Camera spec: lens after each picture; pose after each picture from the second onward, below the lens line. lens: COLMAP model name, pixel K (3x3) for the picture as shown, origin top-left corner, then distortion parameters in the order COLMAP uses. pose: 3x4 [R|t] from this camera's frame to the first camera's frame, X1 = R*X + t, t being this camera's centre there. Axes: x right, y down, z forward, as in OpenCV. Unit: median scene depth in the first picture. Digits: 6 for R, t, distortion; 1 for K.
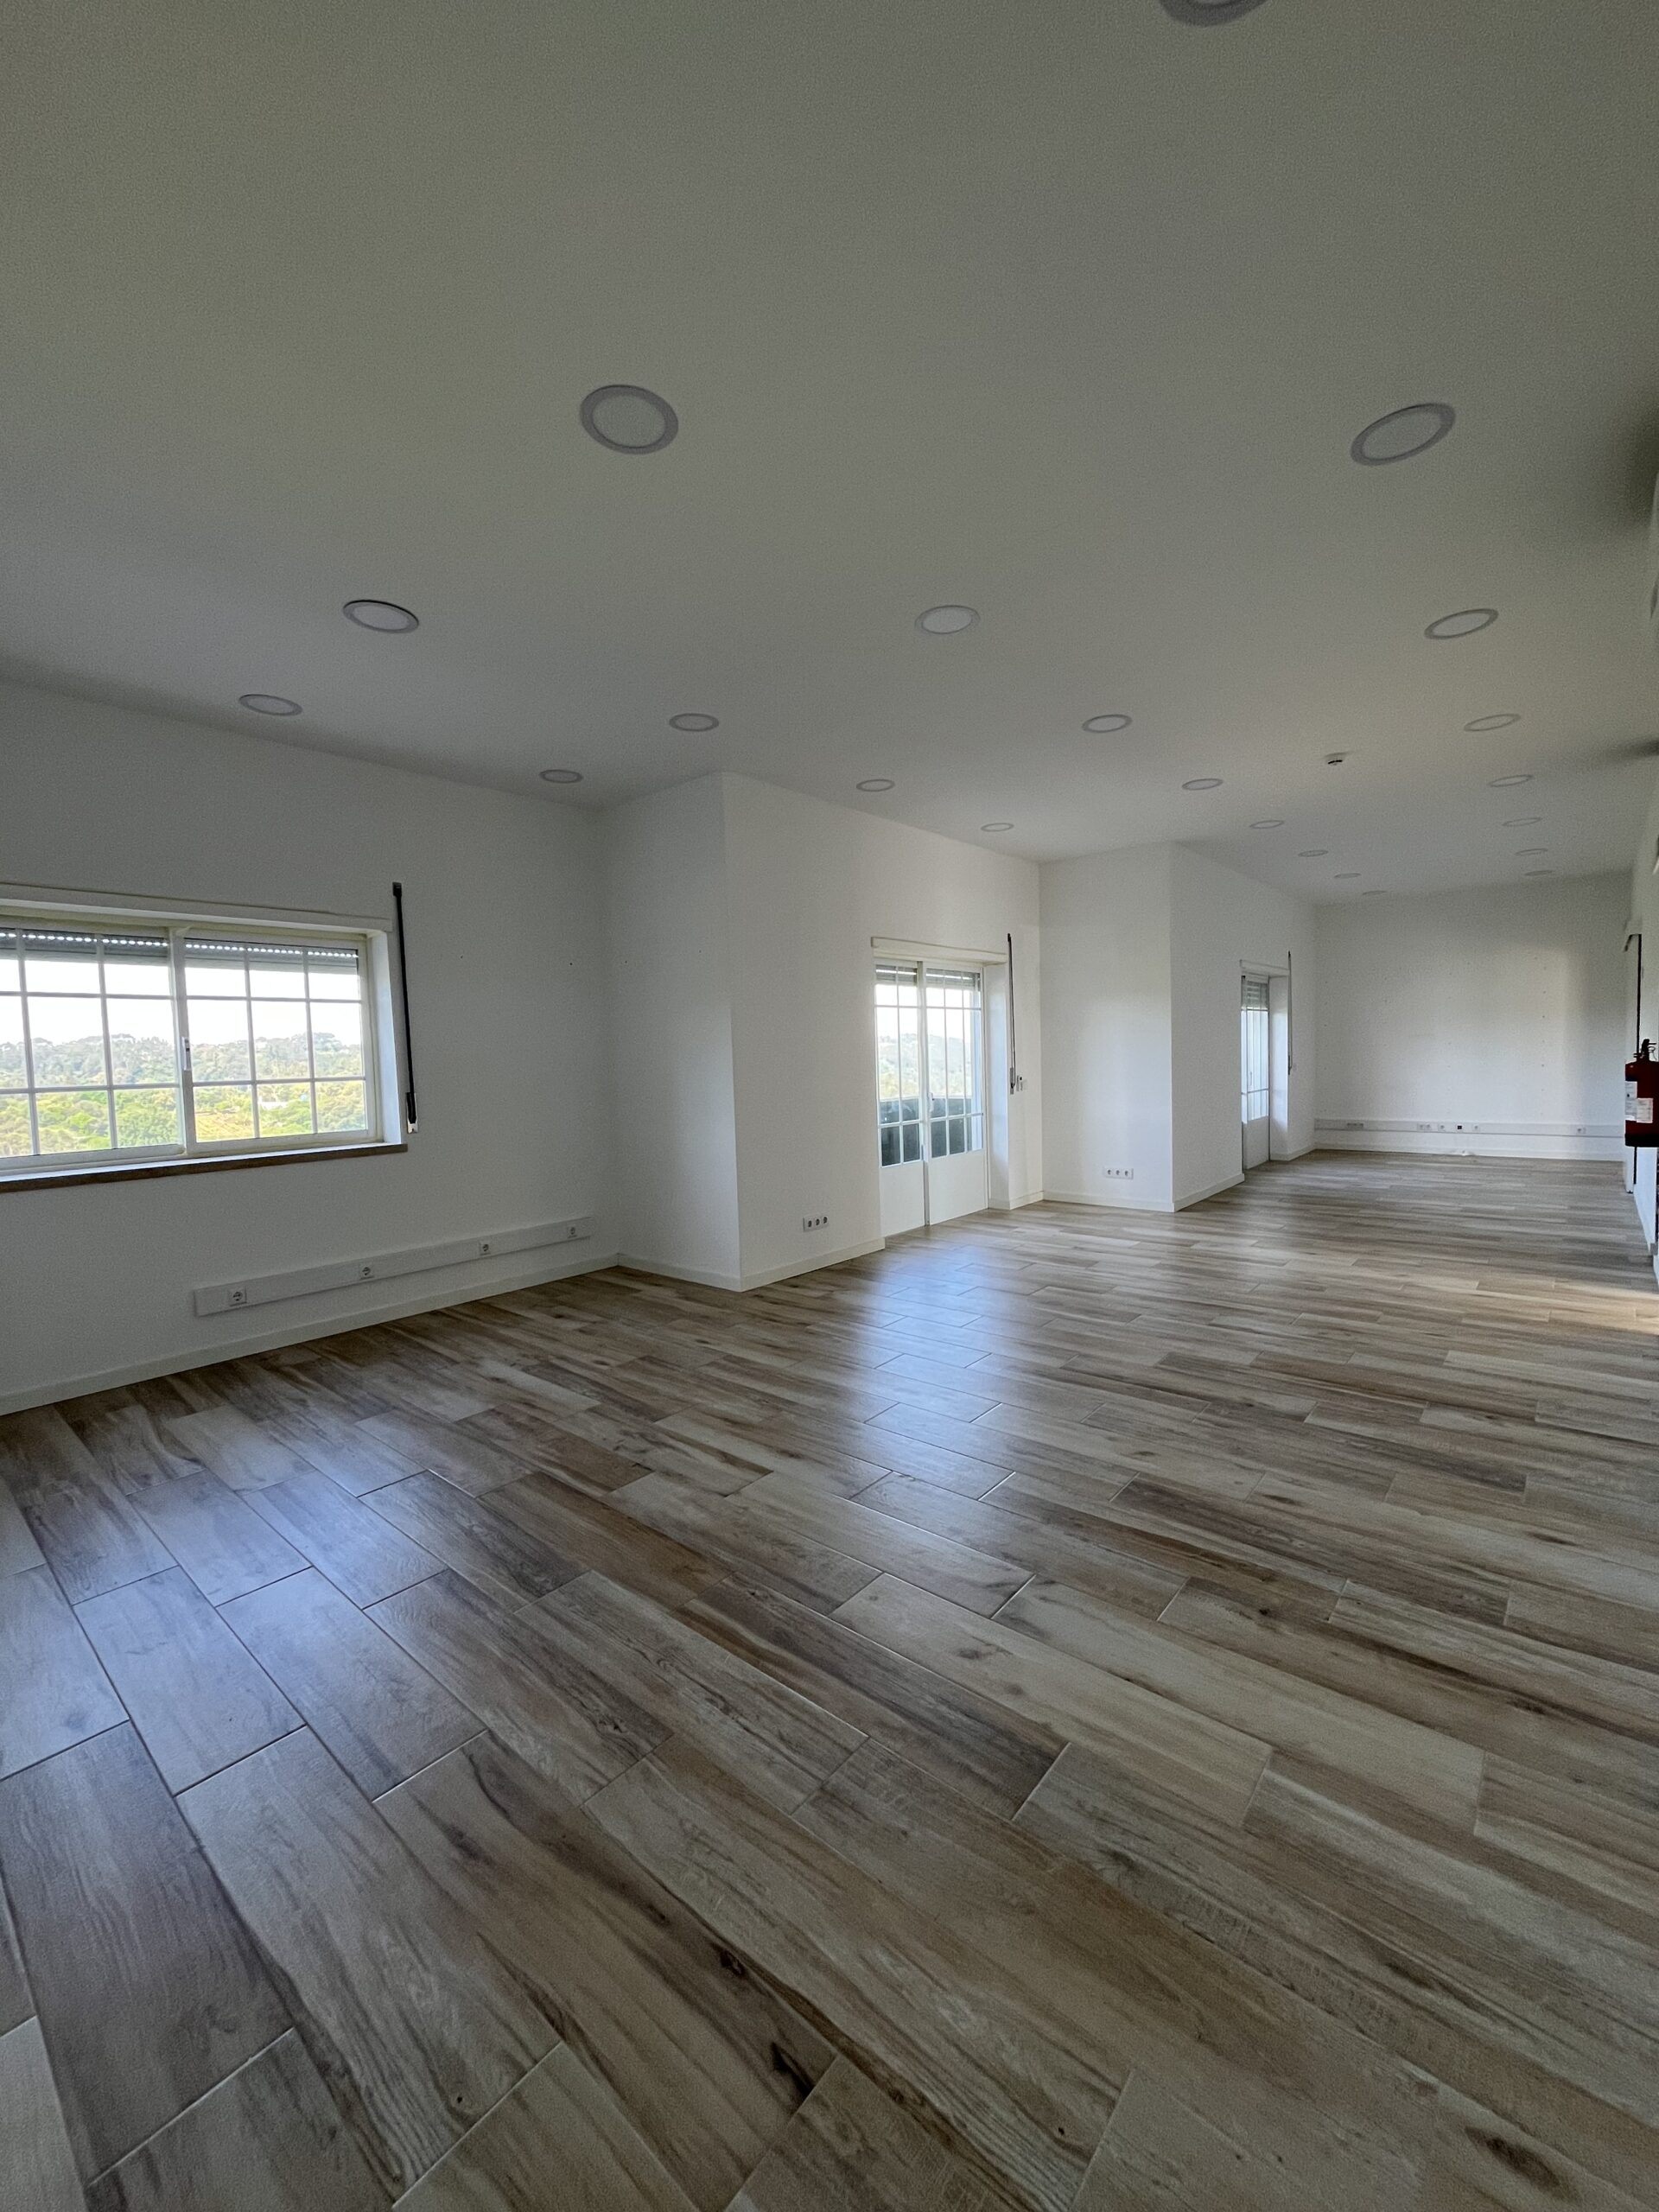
lens RADIAL K [[887.7, 0, 831.4], [0, 887.7, 1111.7], [0, 0, 1]] dist [-0.002601, 0.000369]
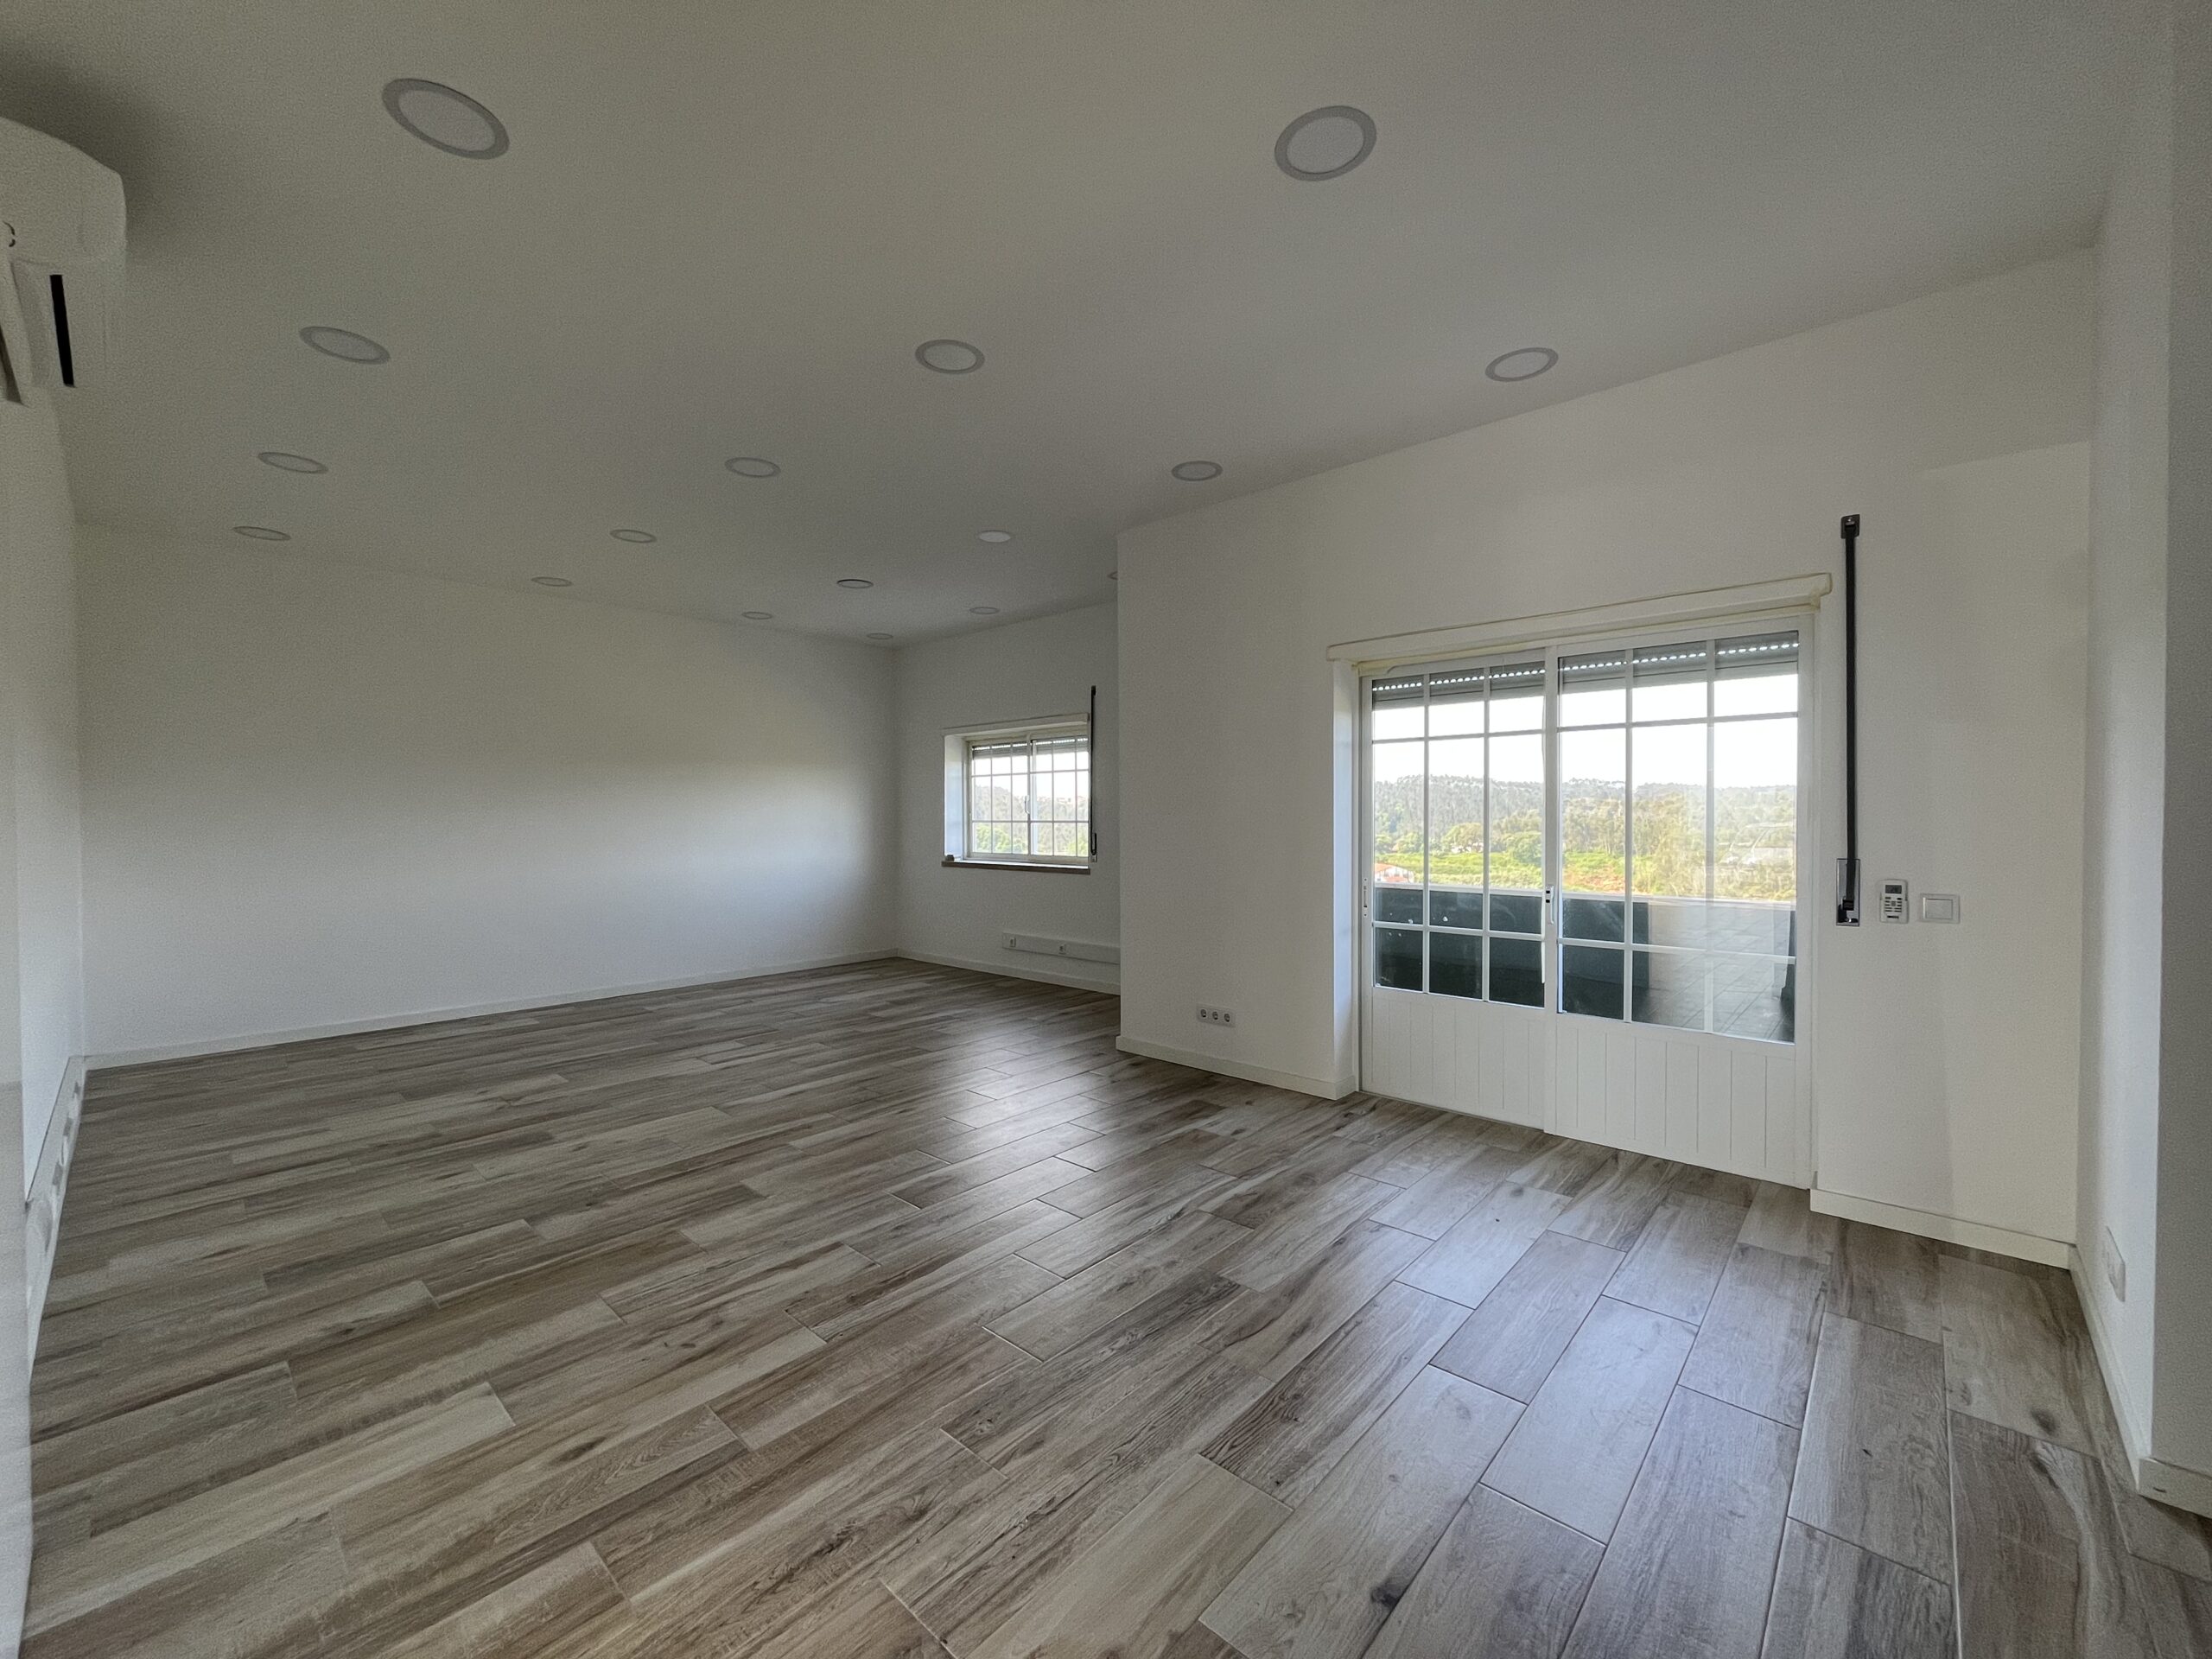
lens RADIAL K [[887.7, 0, 1097.0], [0, 887.7, 830.2], [0, 0, 1]] dist [-0.002601, 0.000369]
pose [[-0.037276, 0.045676, -0.998261, 1.324037], [-0.058445, 0.997145, 0.047808, -0.132725], [0.997594, 0.060125, -0.034500, 1.494749]]
